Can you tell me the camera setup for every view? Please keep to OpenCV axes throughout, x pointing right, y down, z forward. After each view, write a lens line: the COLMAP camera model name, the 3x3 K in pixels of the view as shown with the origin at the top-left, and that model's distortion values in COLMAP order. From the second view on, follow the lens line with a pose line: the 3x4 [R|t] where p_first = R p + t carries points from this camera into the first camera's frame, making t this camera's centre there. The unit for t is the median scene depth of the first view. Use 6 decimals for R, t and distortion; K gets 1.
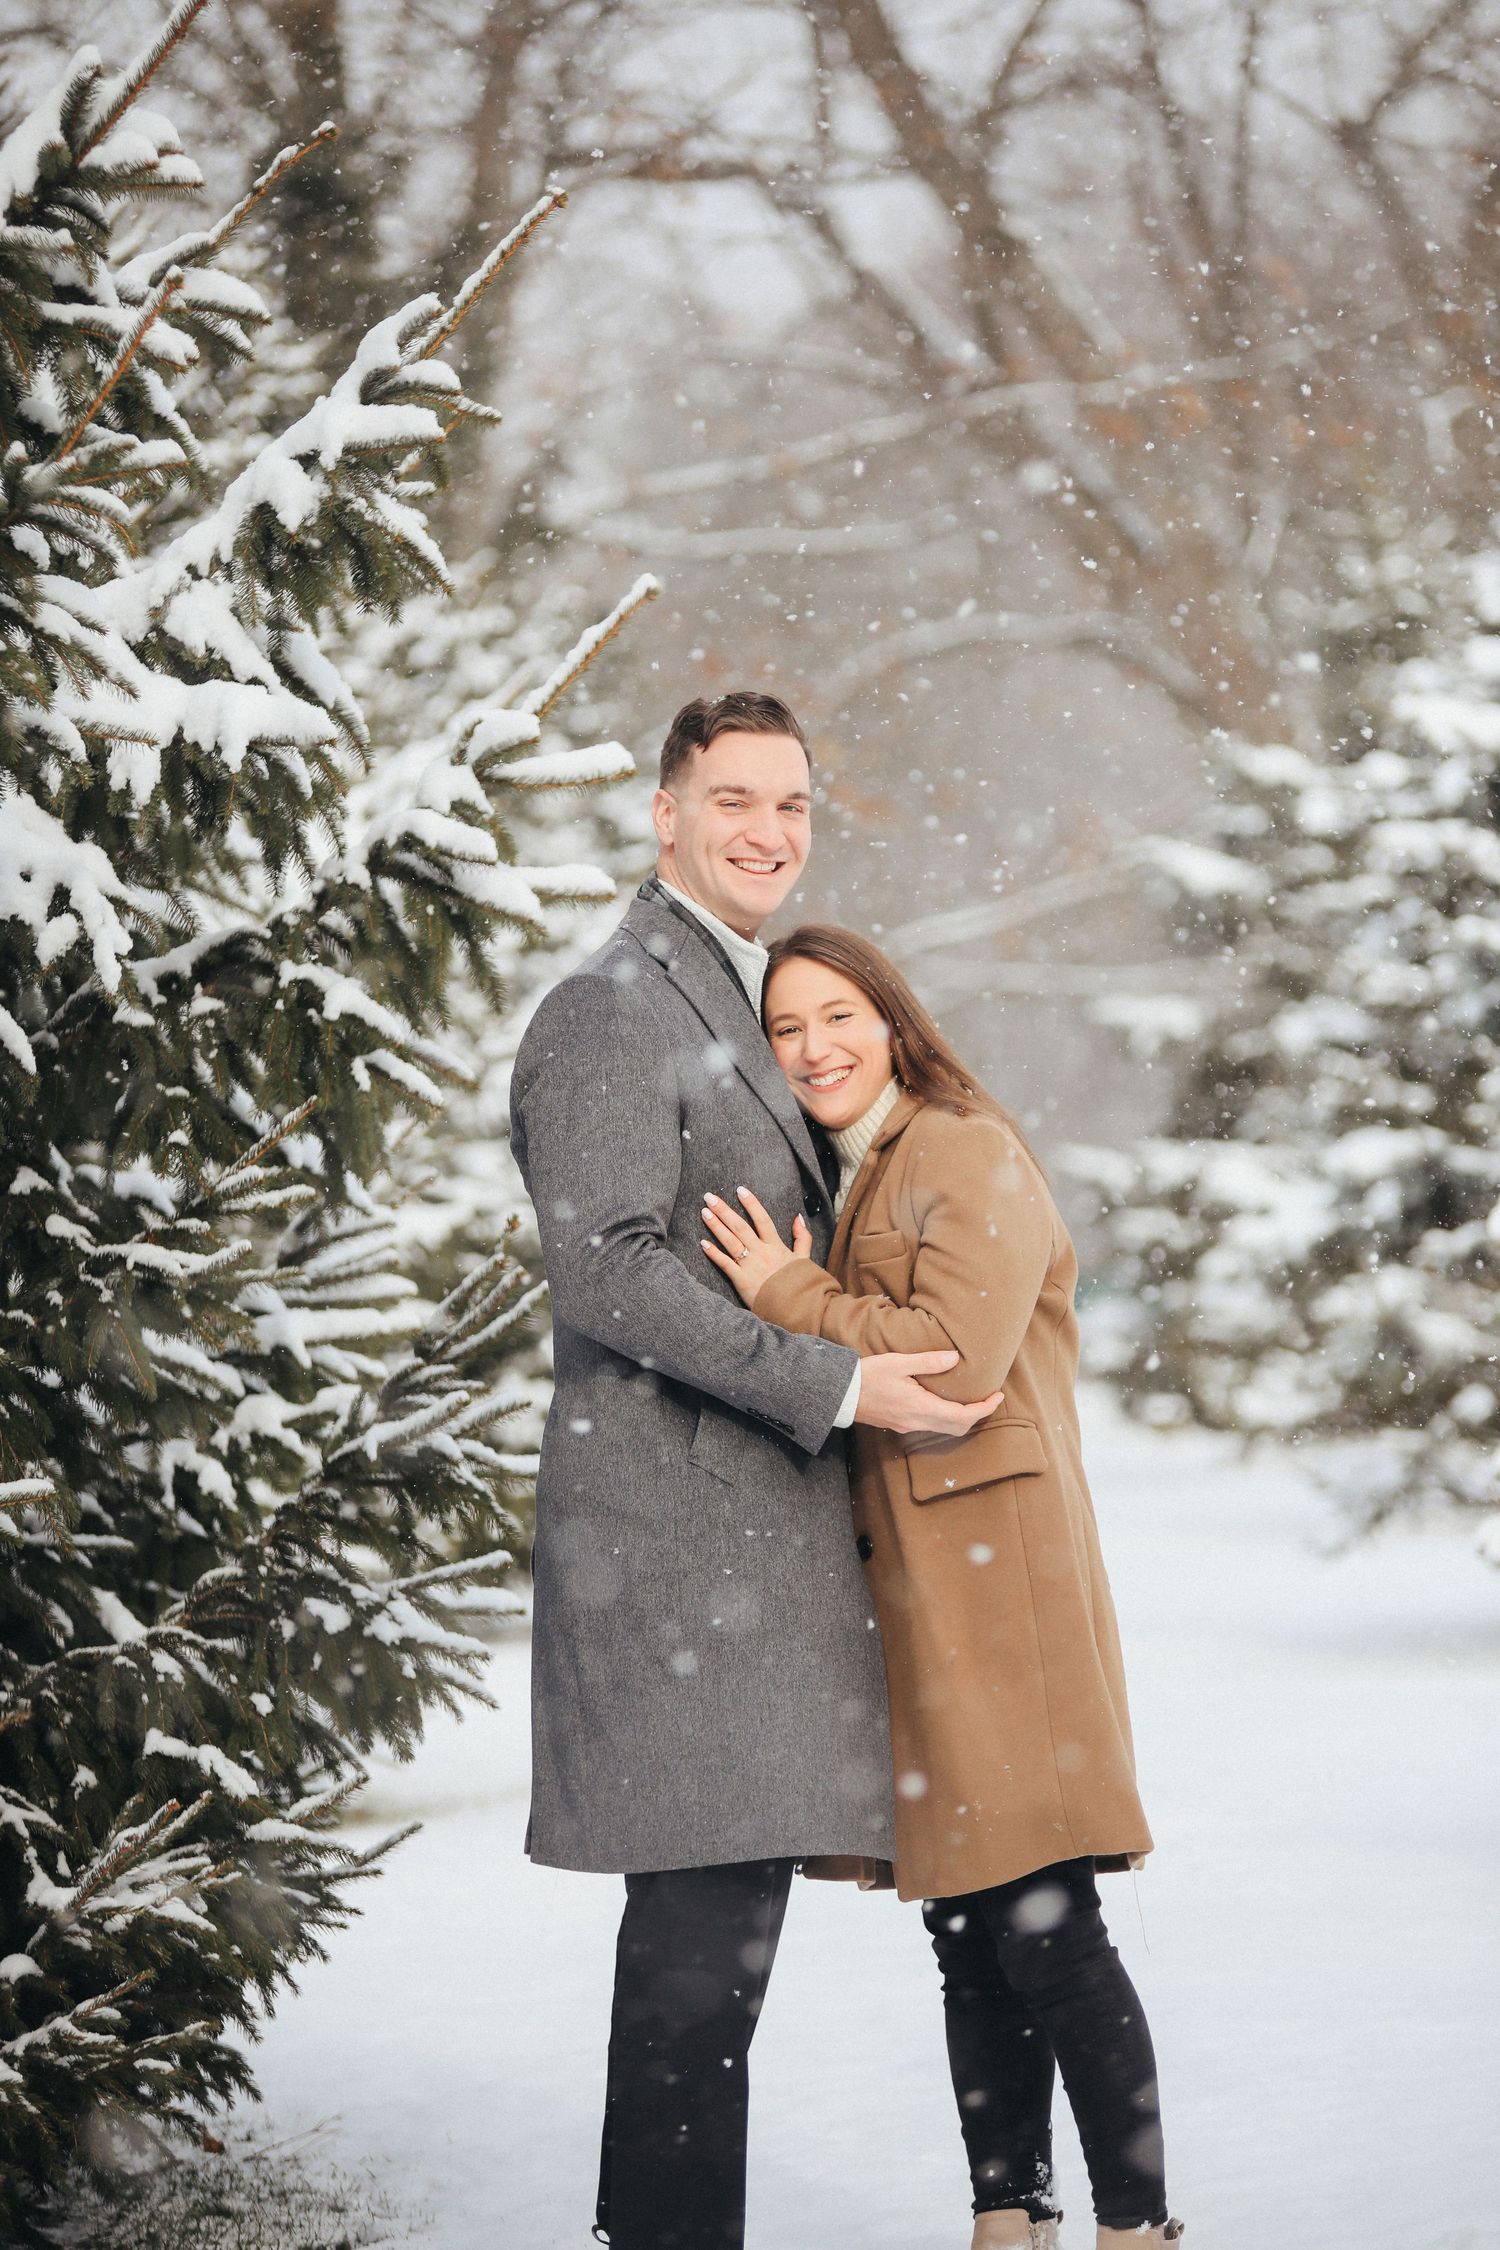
lens RADIAL K [[8945.7, 0, 748.9], [0, 8945.7, 1178.8], [0, 0, 1]] dist [0.326955, 7.288129]
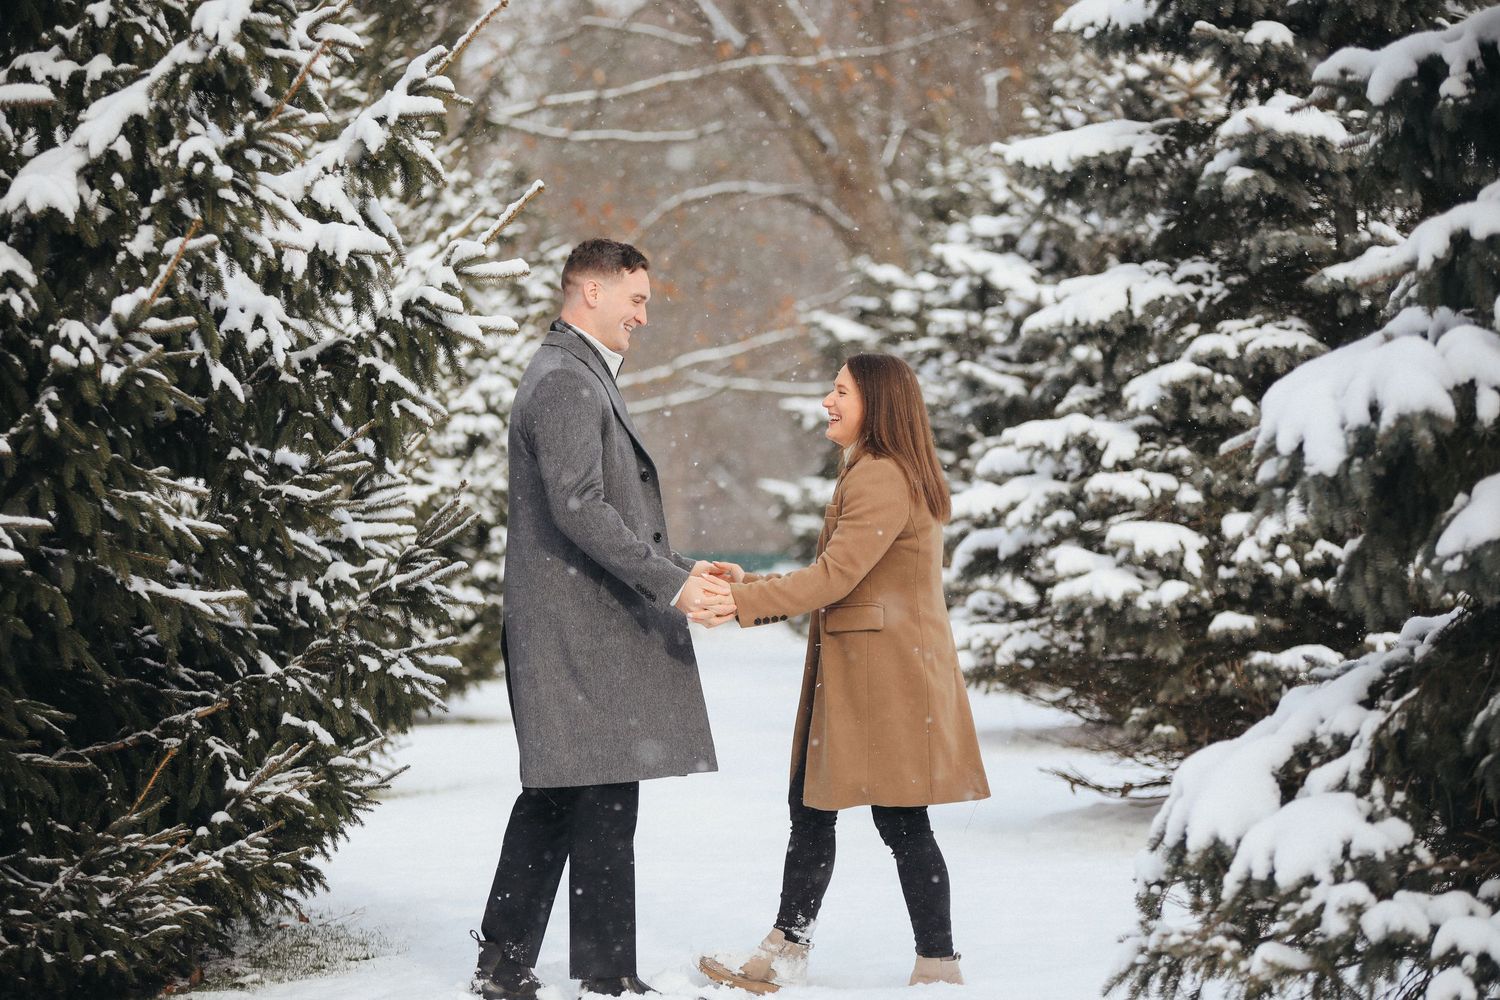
lens RADIAL K [[5310.6, 0, 751.1], [0, 5310.6, 623.9], [0, 0, 1]] dist [0.070413, 3.312986]
pose [[0.998762, 0.039643, 0.030042, 0.005107], [-0.040309, 0.998948, 0.021883, 0.008014], [-0.029142, -0.023067, 0.999309, -0.261573]]
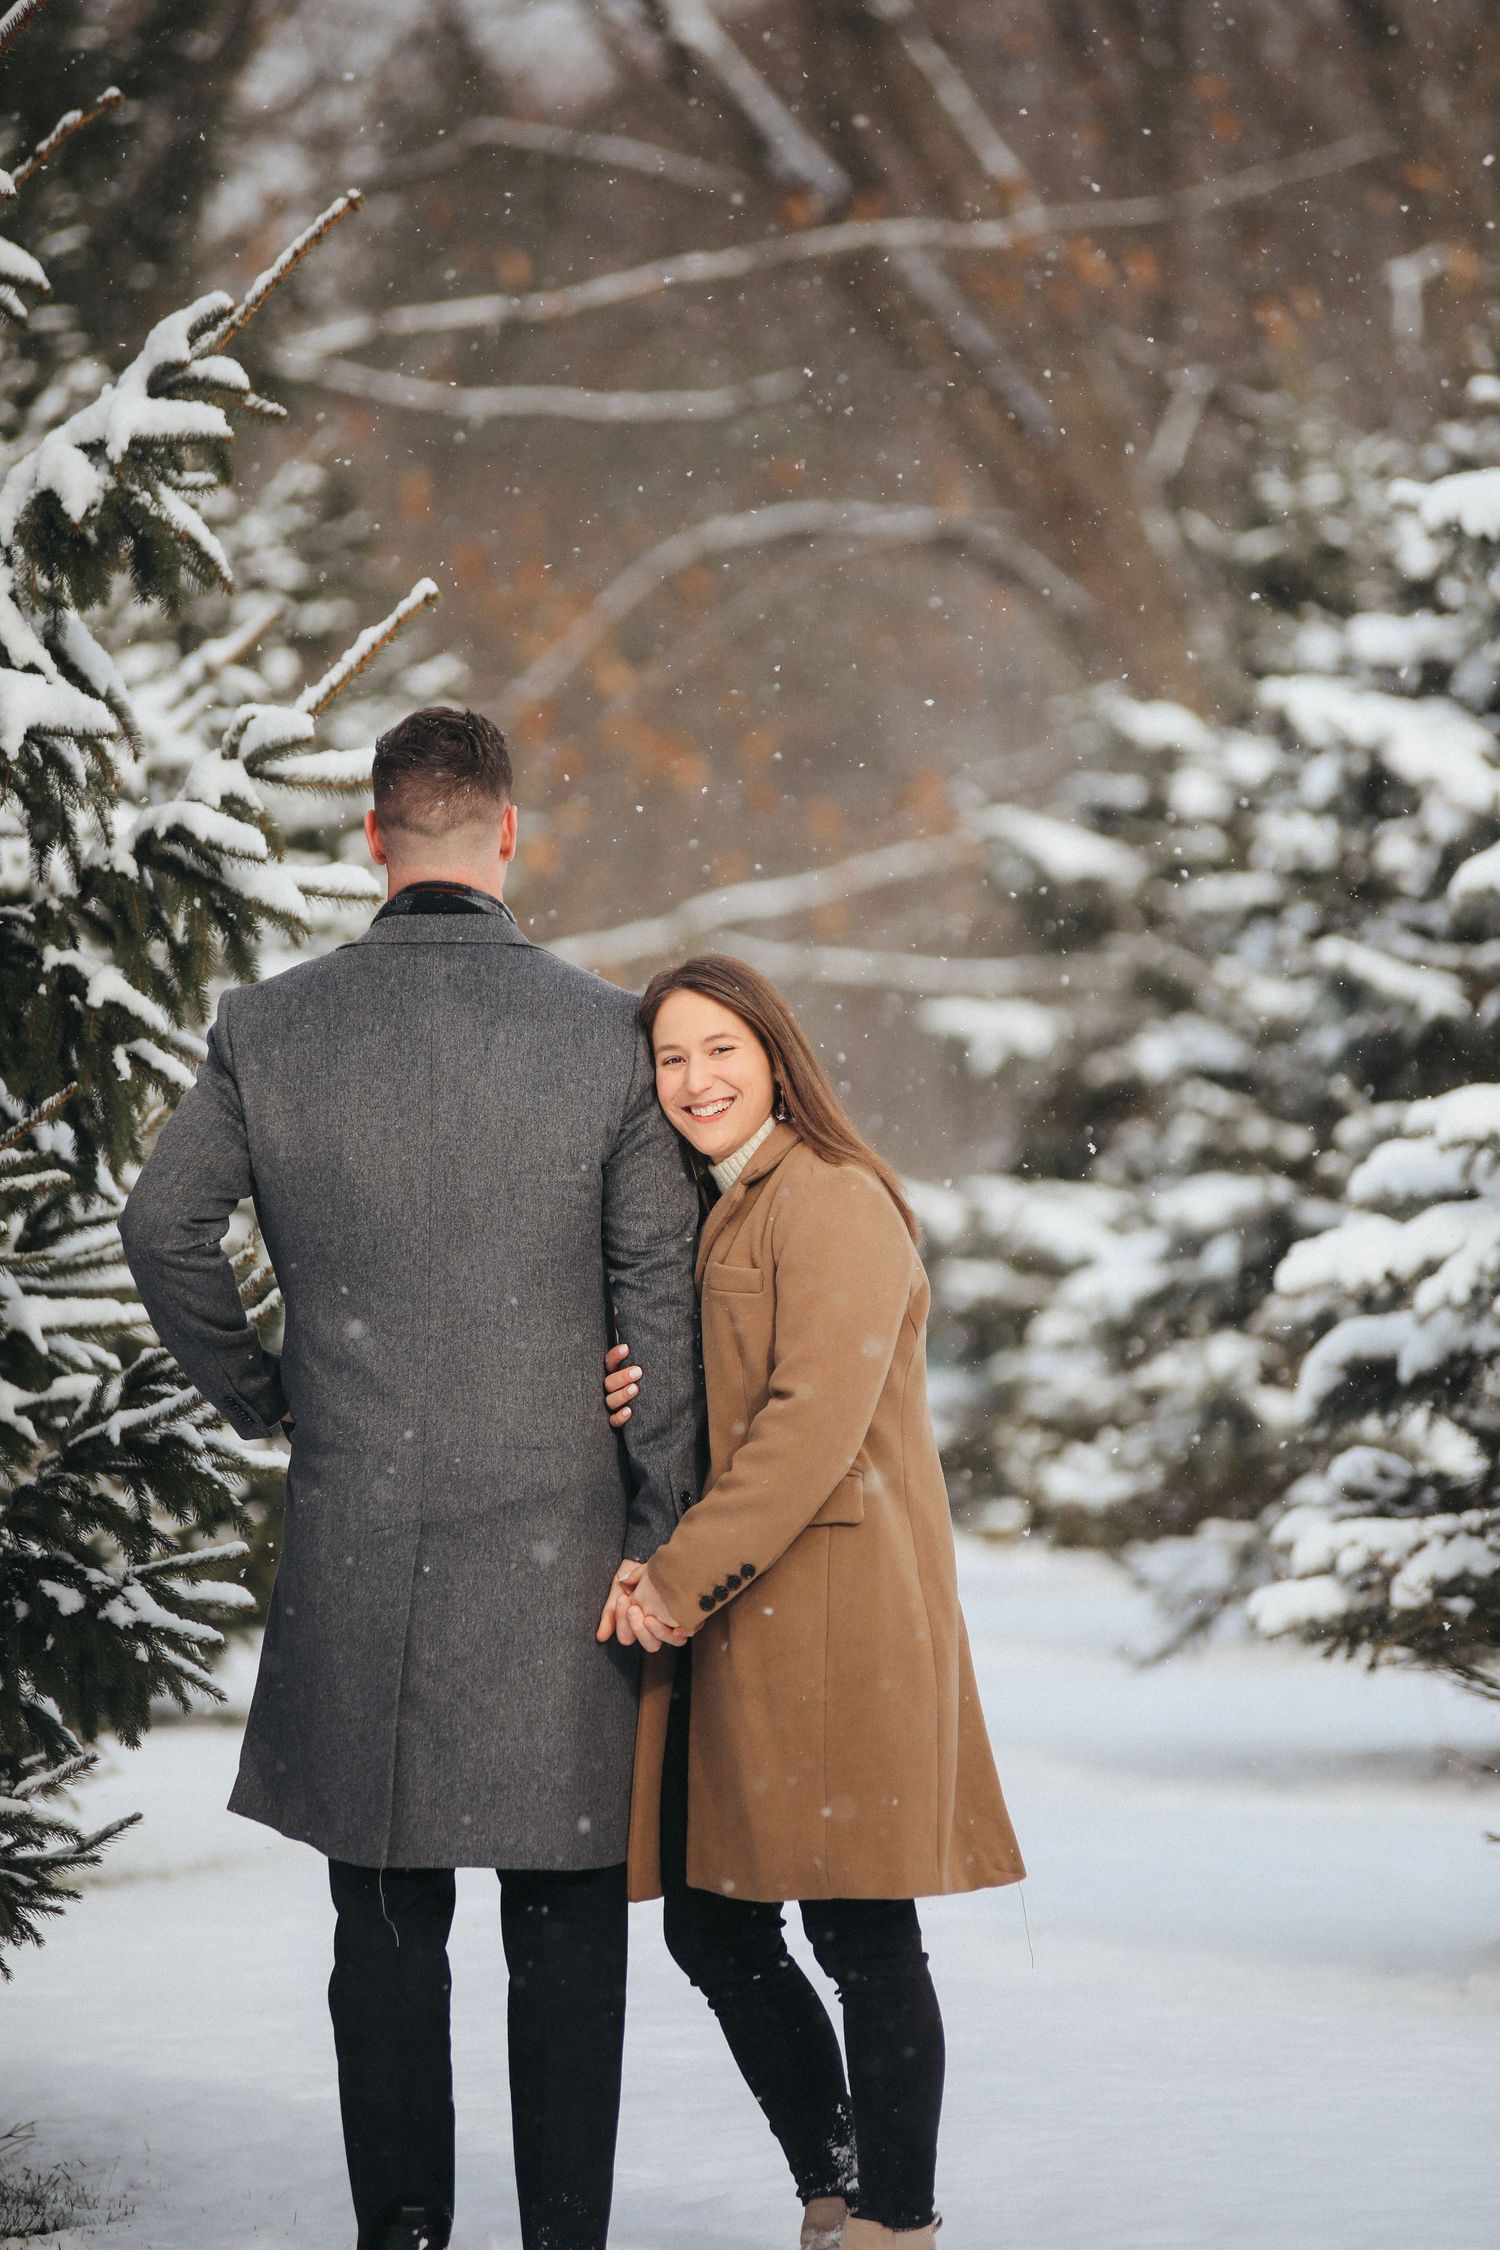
lens RADIAL K [[12278.0, 0, 759.1], [0, 12278.0, 1208.0], [0, 0, 1]] dist [1.738426, -0.675412]
pose [[0.998711, 0.045739, 0.022019, -0.001381], [-0.045716, 0.998953, -0.001522, 0.003504], [-0.022065, 0.000514, 0.999756, -0.387932]]
